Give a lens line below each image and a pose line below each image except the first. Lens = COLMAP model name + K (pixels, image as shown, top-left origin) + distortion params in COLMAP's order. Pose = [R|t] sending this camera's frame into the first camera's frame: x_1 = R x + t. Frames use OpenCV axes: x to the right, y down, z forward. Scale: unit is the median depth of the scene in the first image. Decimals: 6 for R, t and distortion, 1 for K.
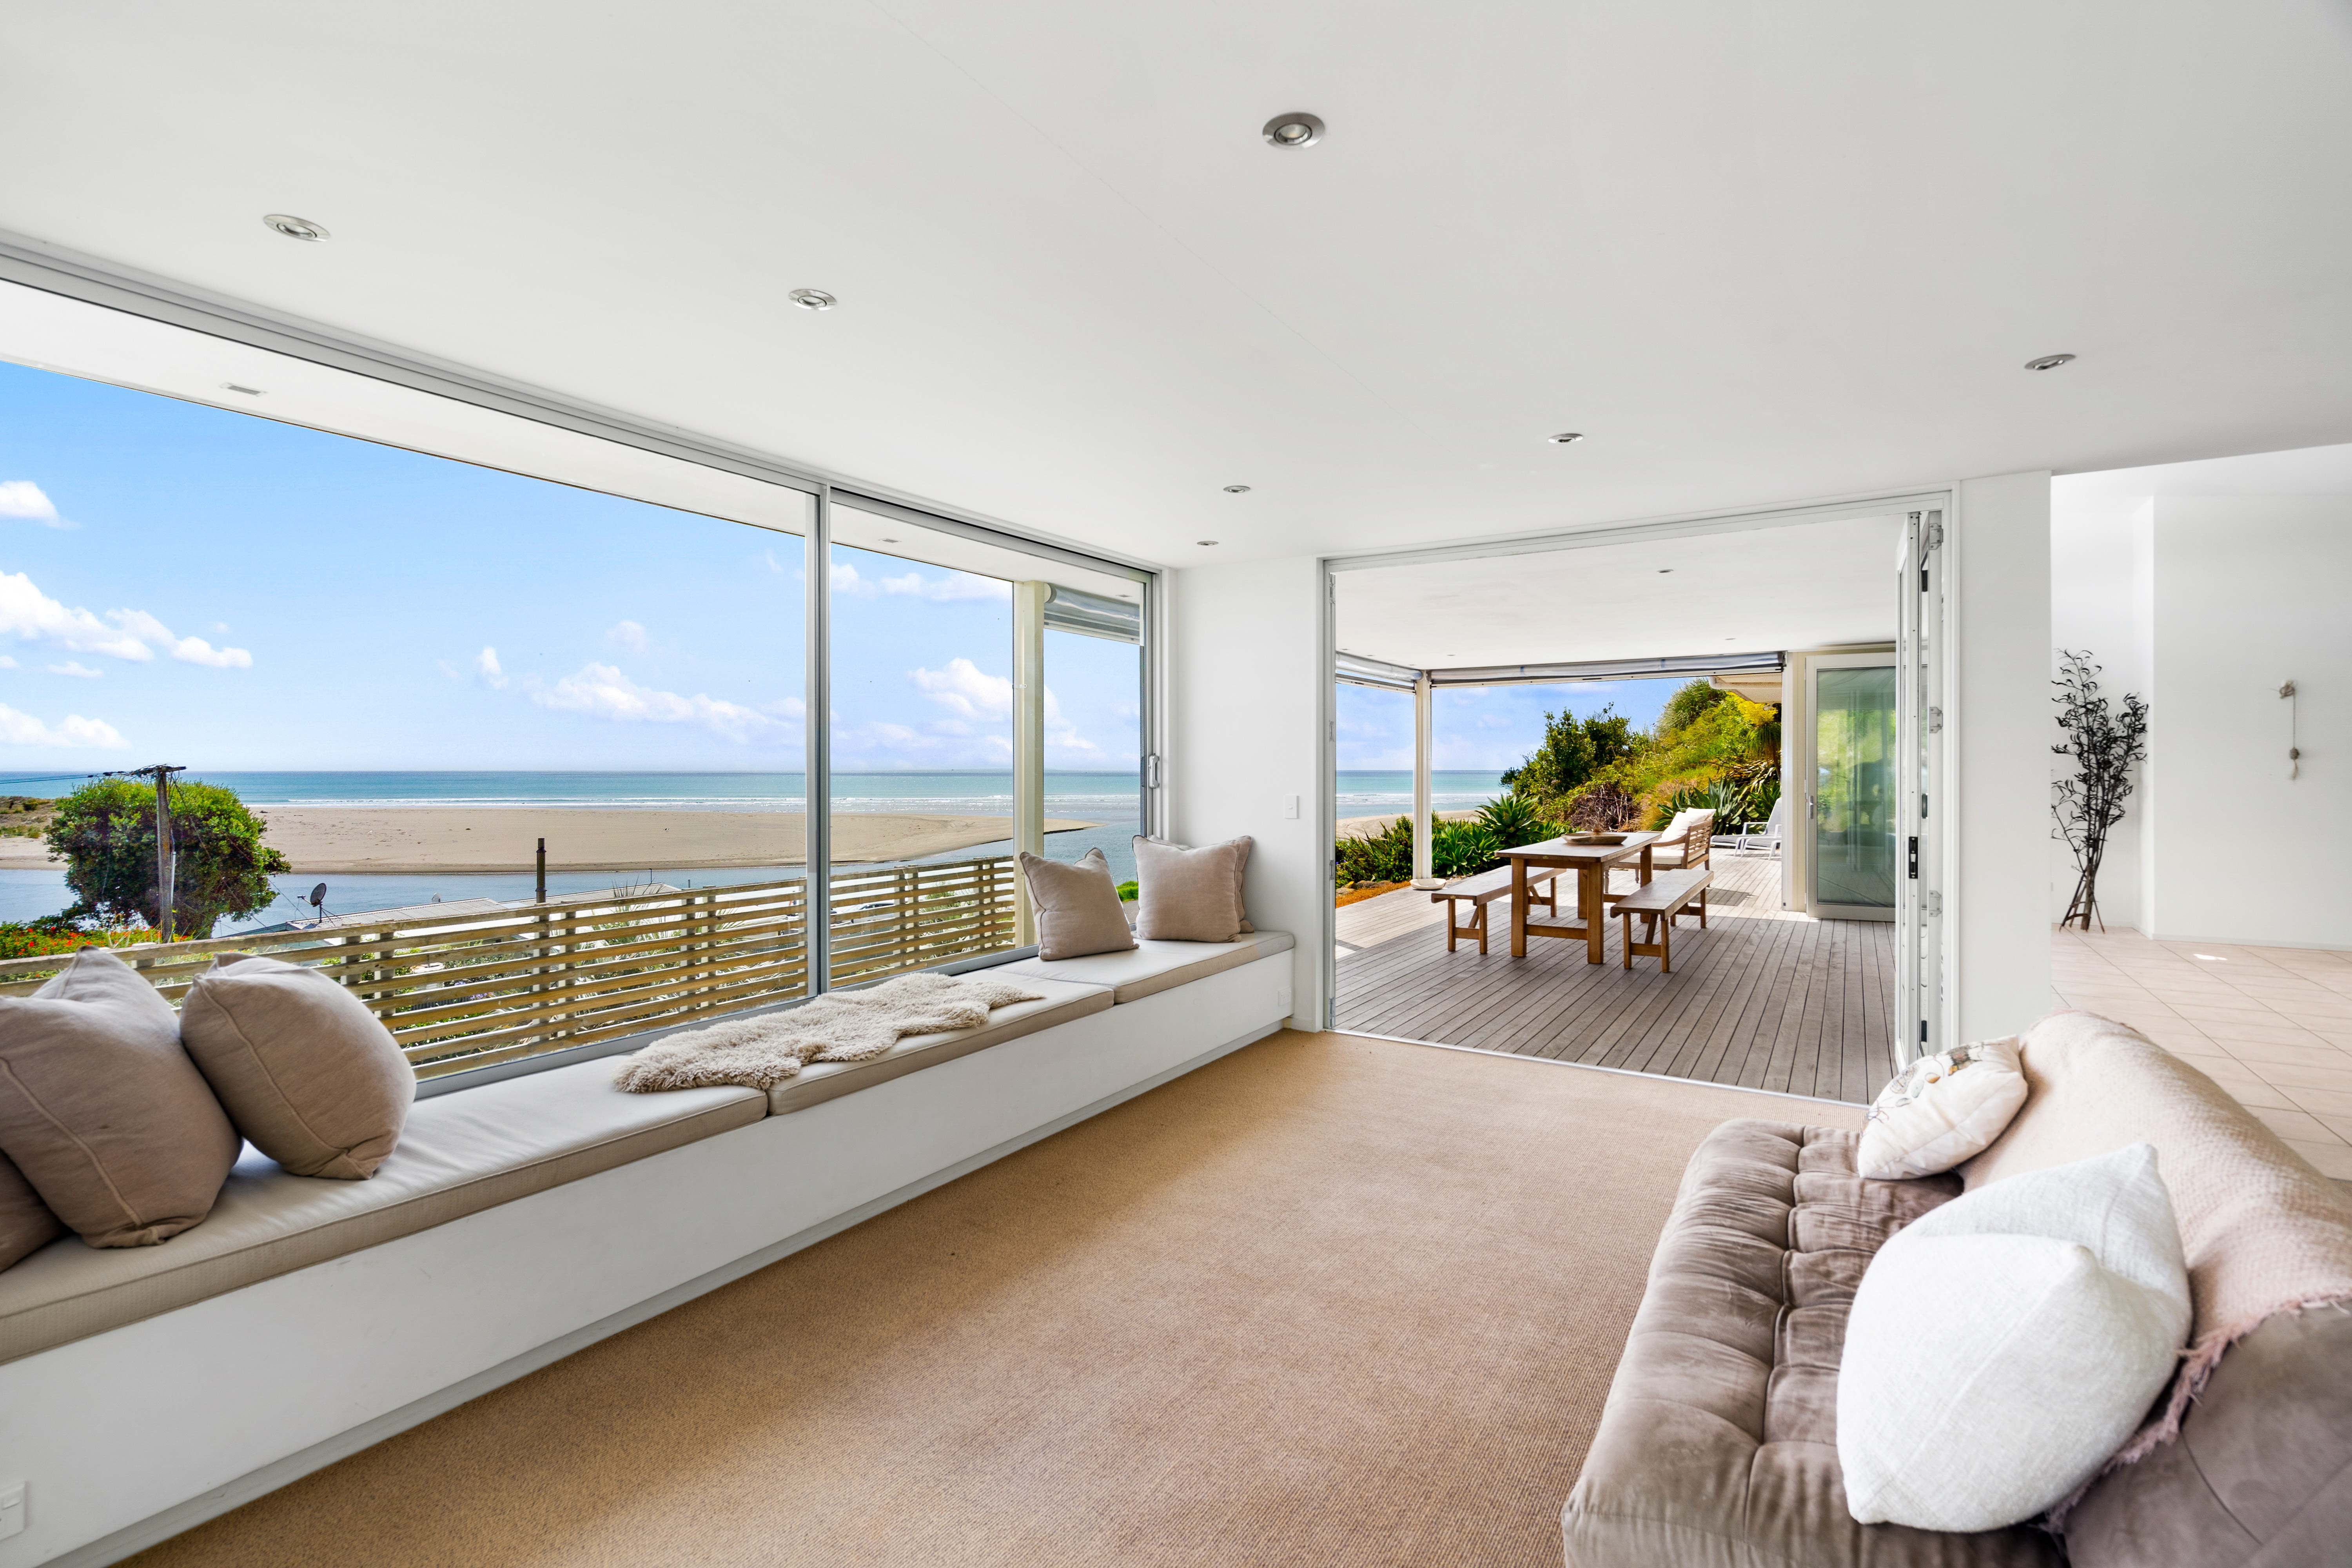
lens RADIAL K [[1080.0, 0, 1159.4], [0, 1080.0, 772.0], [0, 0, 1]] dist [-0.006713, 0.004710]
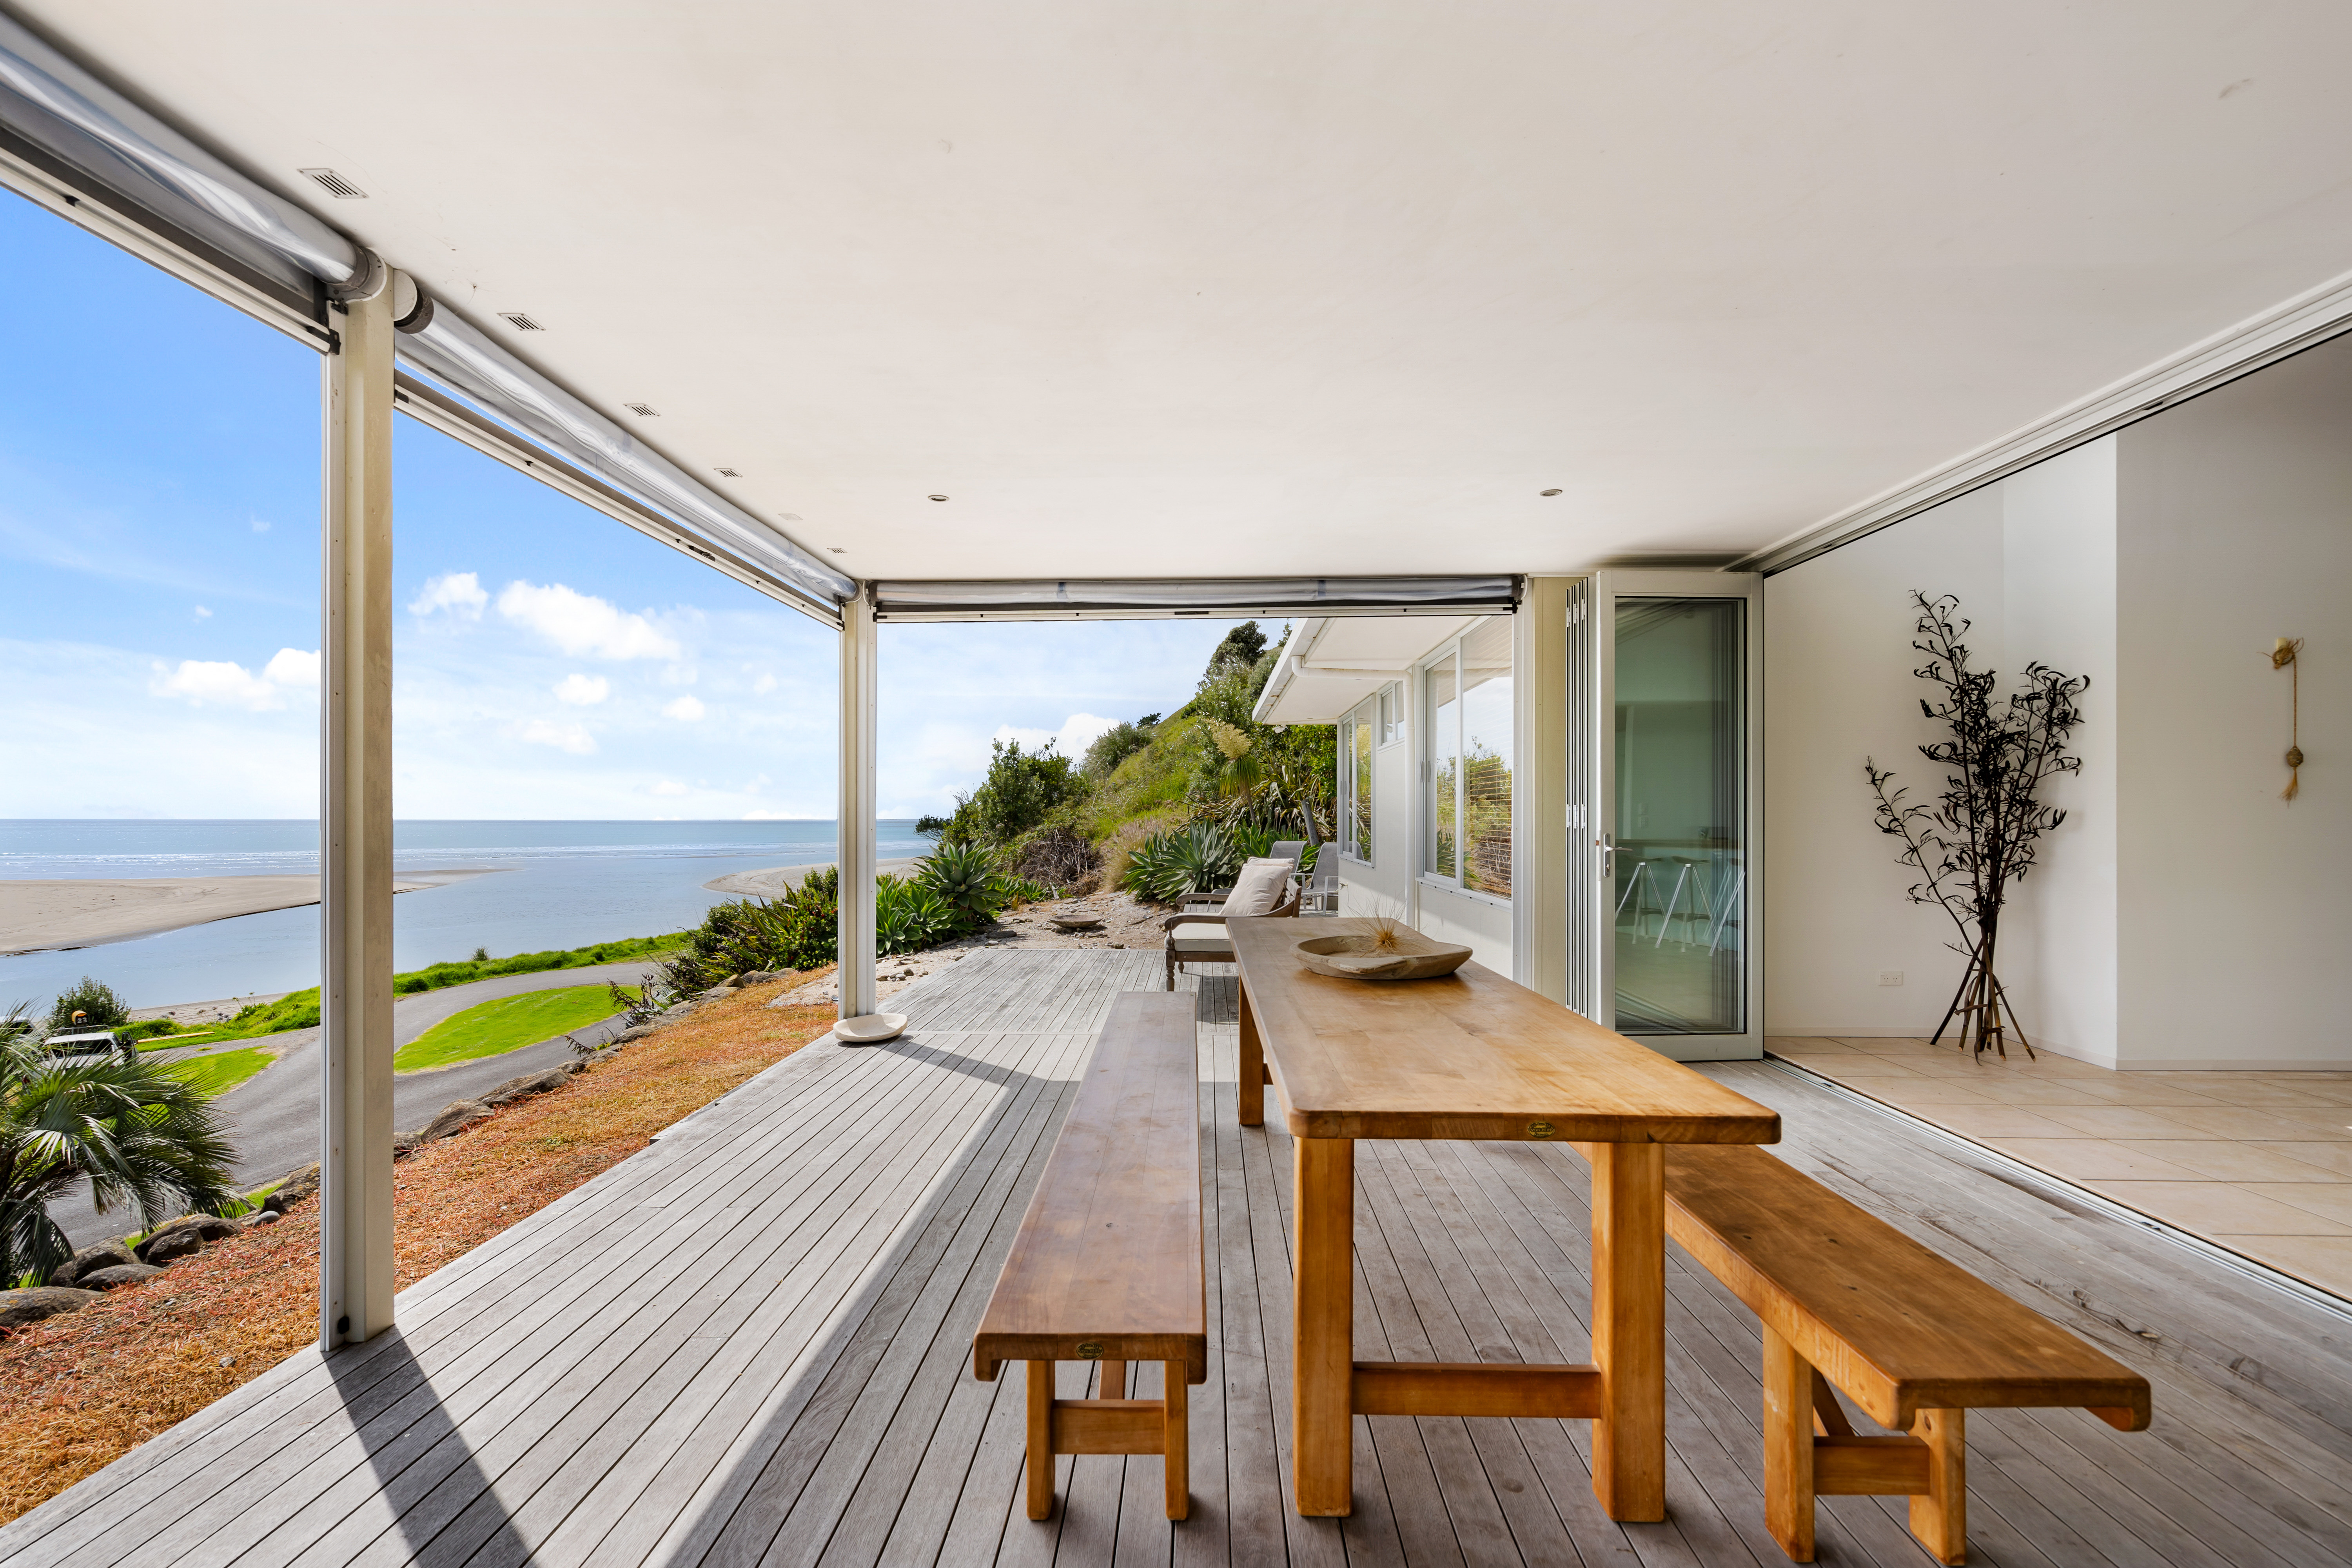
lens RADIAL K [[1080.0, 0, 1163.0], [0, 1080.0, 818.9], [0, 0, 1]] dist [-0.006713, 0.004710]
pose [[0.860284, 0.000096, 0.509815, 0.162469], [0.000635, 0.999999, -0.001261, 0.016800], [-0.509815, 0.001409, 0.860283, 0.728386]]
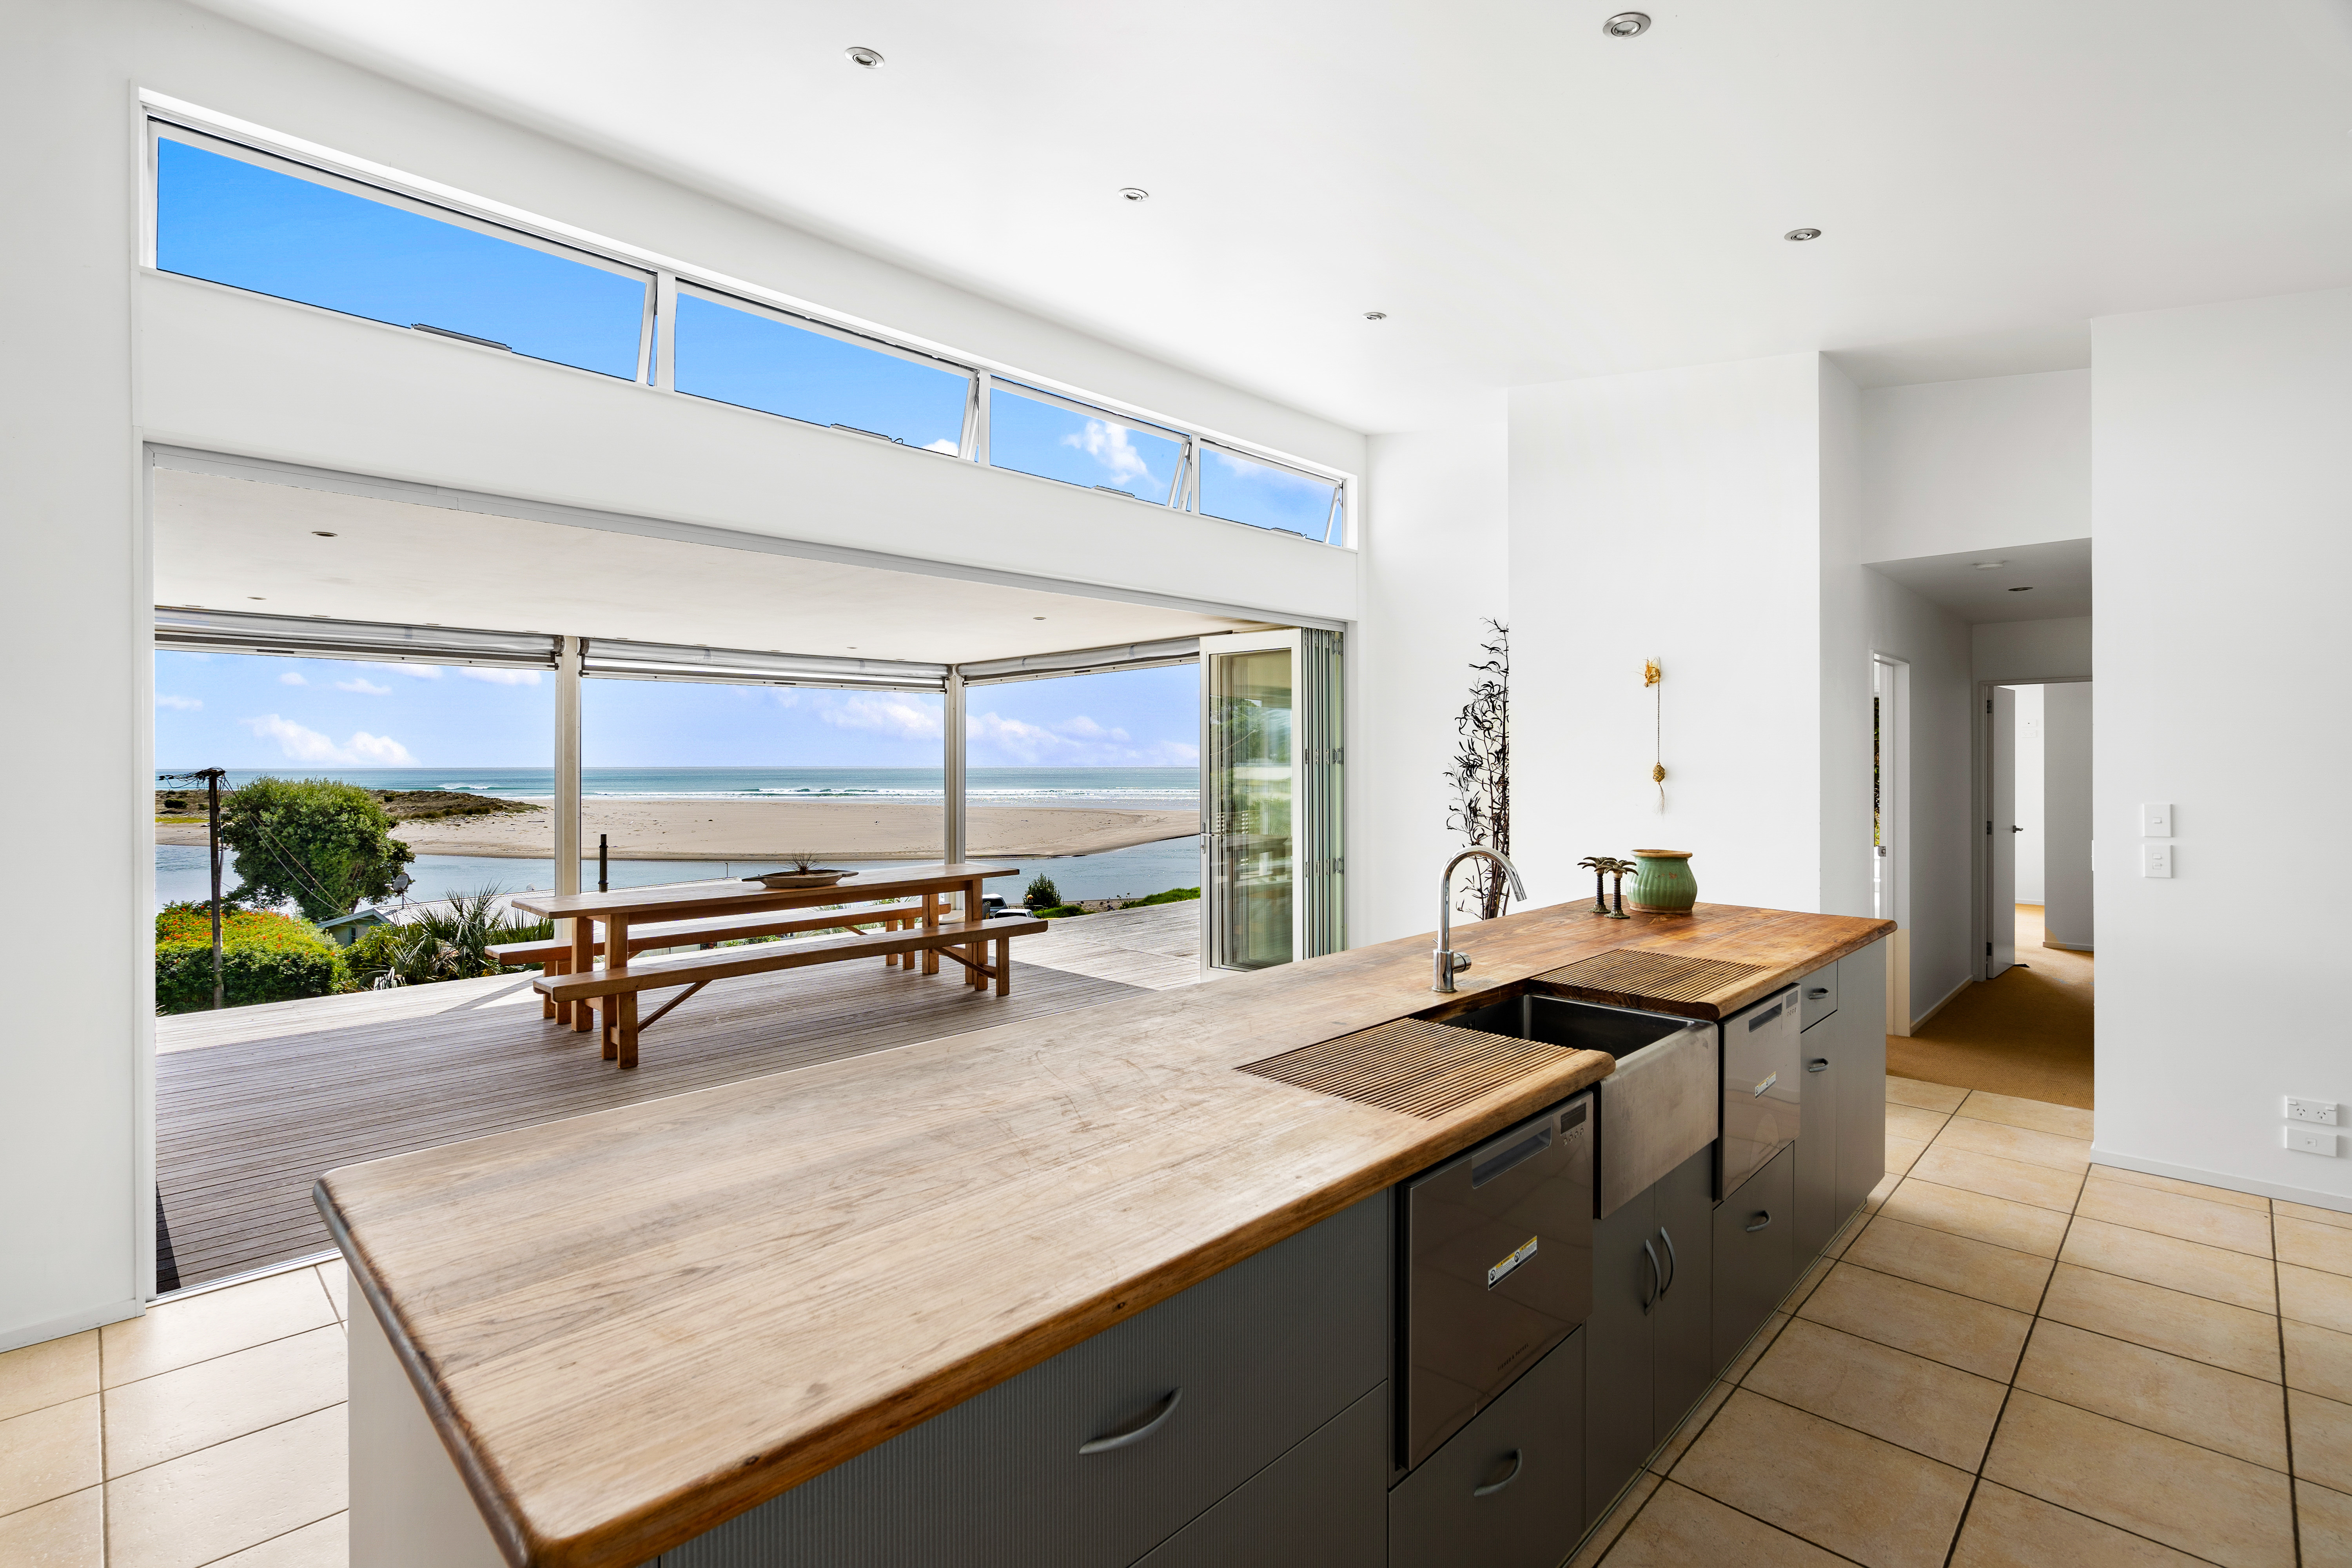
lens RADIAL K [[1080.0, 0, 1168.4], [0, 1080.0, 768.8], [0, 0, 1]] dist [-0.006713, 0.004710]
pose [[0.977716, -0.002017, -0.209922, 0.823406], [0.002586, 0.999994, 0.002433, -0.019923], [0.209916, -0.002922, 0.977715, 0.287072]]
